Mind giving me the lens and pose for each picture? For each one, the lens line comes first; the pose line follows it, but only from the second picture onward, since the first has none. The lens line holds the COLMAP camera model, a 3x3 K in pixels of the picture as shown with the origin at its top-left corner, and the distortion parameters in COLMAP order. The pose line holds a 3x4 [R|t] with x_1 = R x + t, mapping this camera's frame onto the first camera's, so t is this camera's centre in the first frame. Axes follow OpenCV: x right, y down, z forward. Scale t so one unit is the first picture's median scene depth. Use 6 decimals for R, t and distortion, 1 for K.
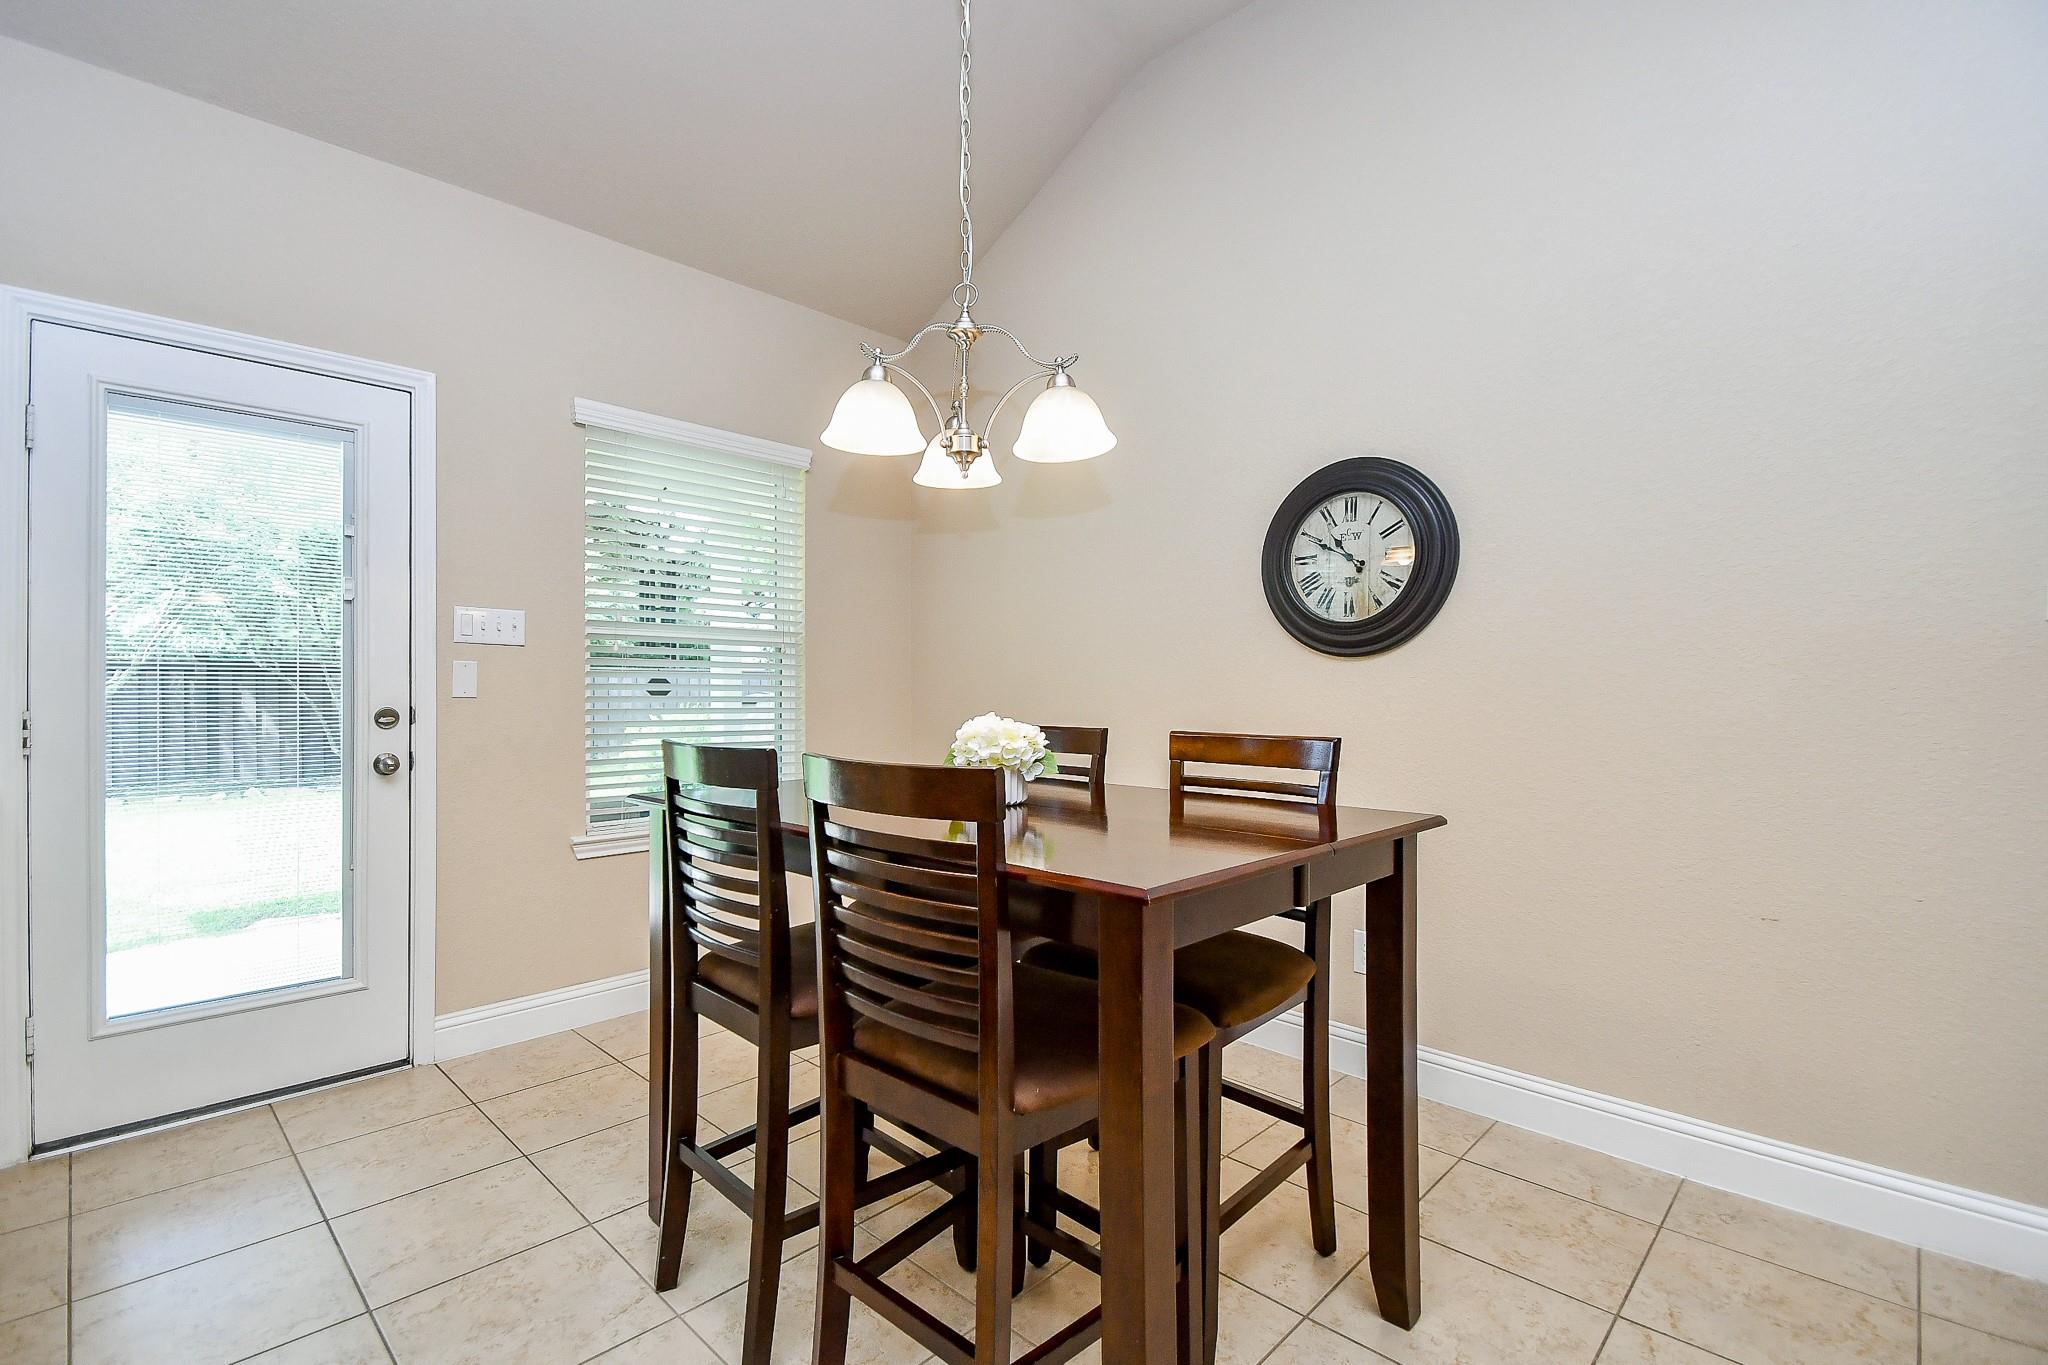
lens RADIAL K [[929.1, 0, 998.8], [0, 929.1, 680.8], [0, 0, 1]] dist [0.000300, 0.000637]
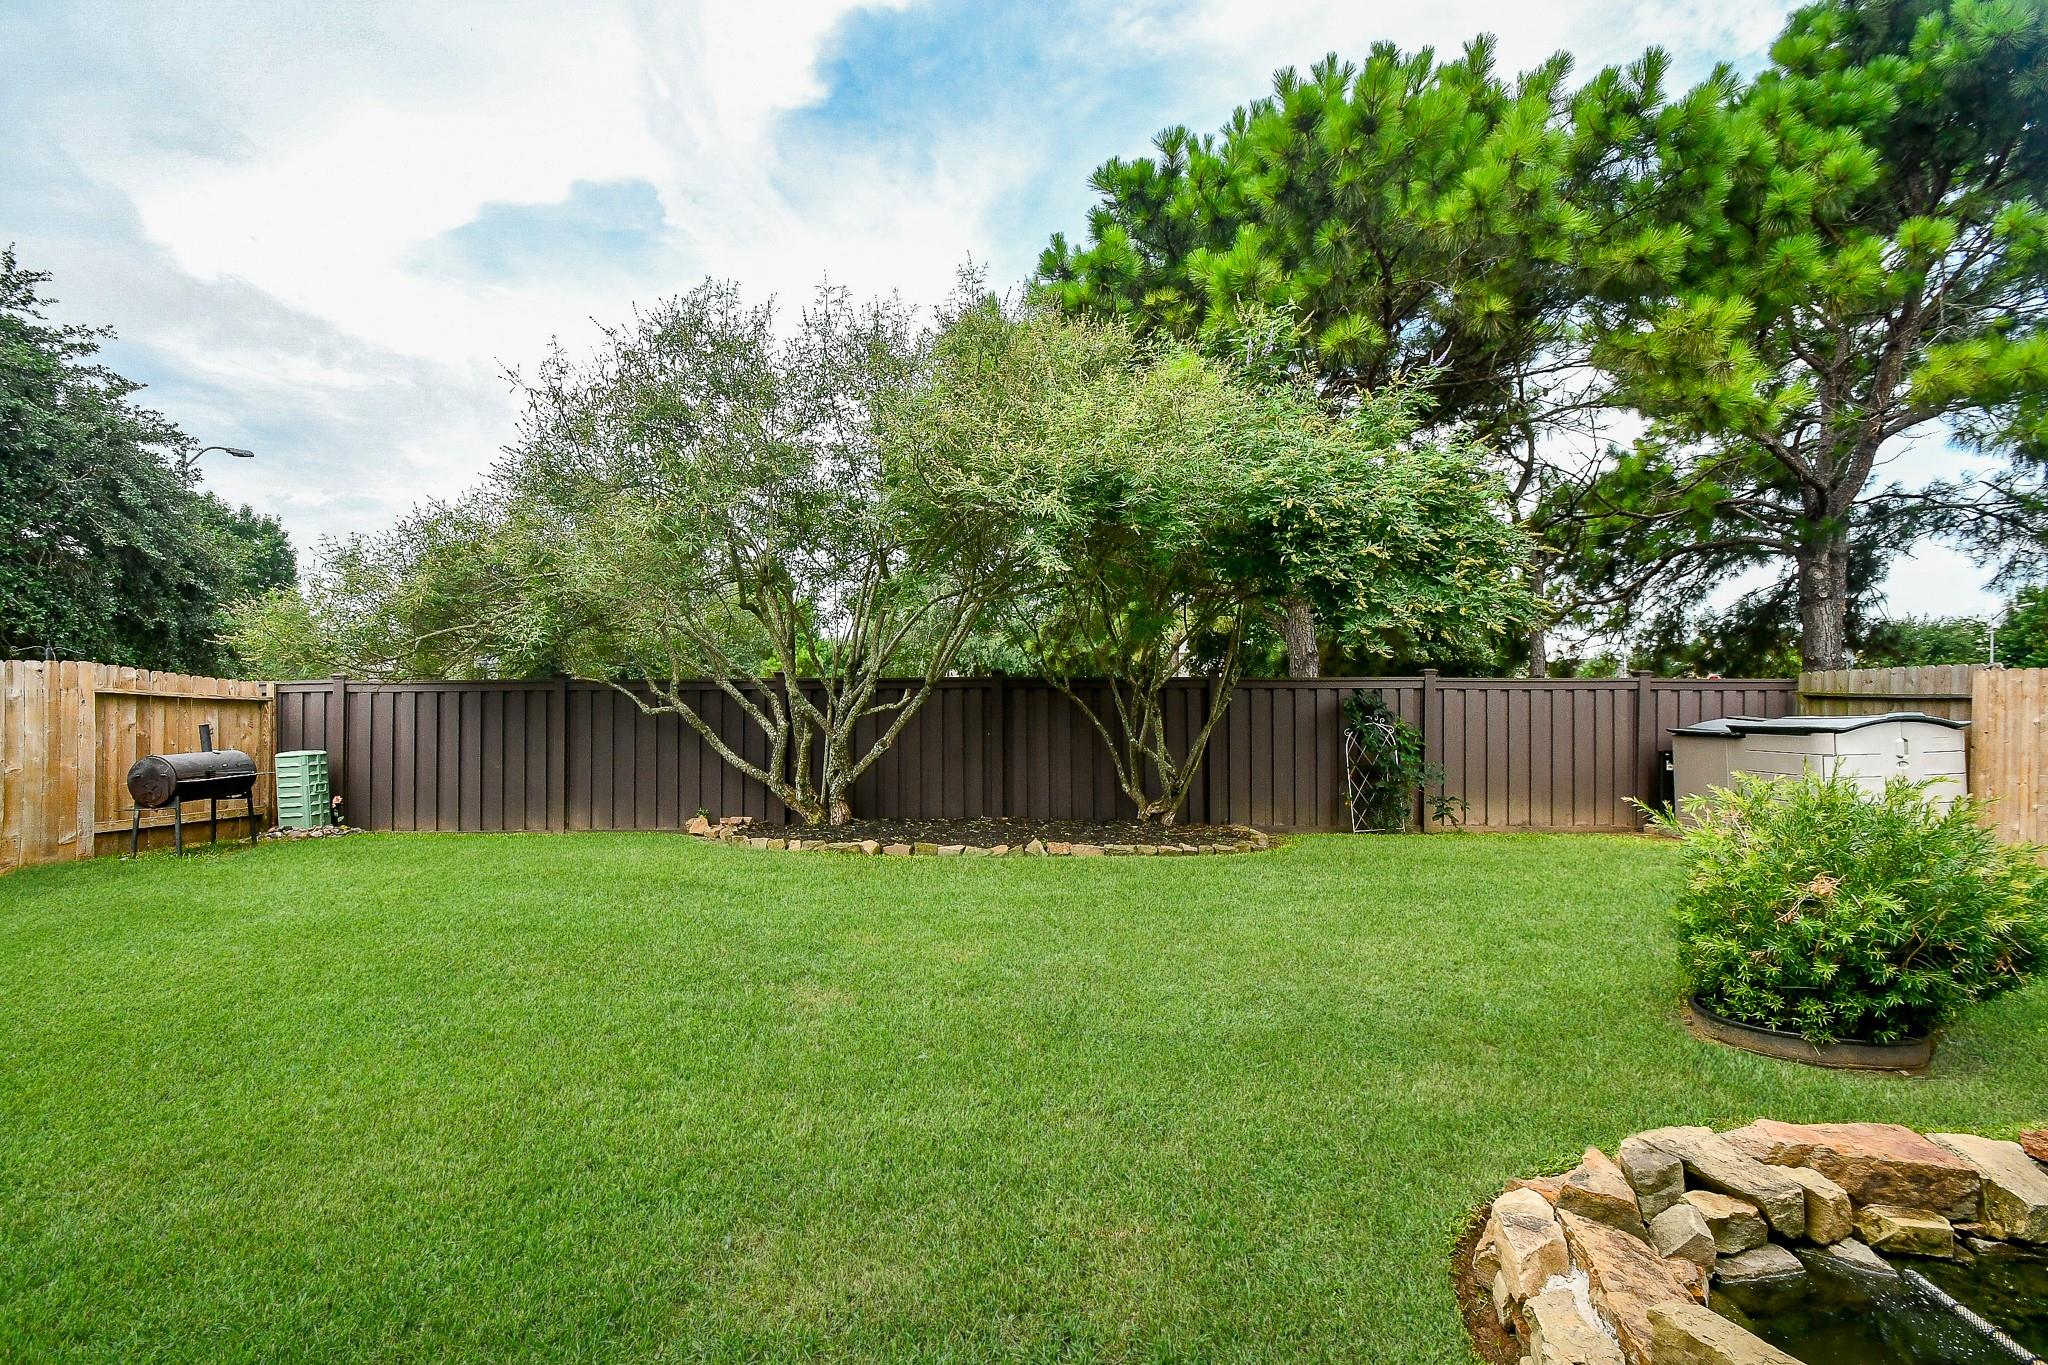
lens RADIAL K [[929.1, 0, 998.8], [0, 929.1, 680.8], [0, 0, 1]] dist [0.000300, 0.000637]
pose [[0.734148, -0.006757, -0.678956, -0.311999], [0.003860, 0.999976, -0.005777, -0.016458], [0.678979, 0.001621, 0.734156, 0.434336]]
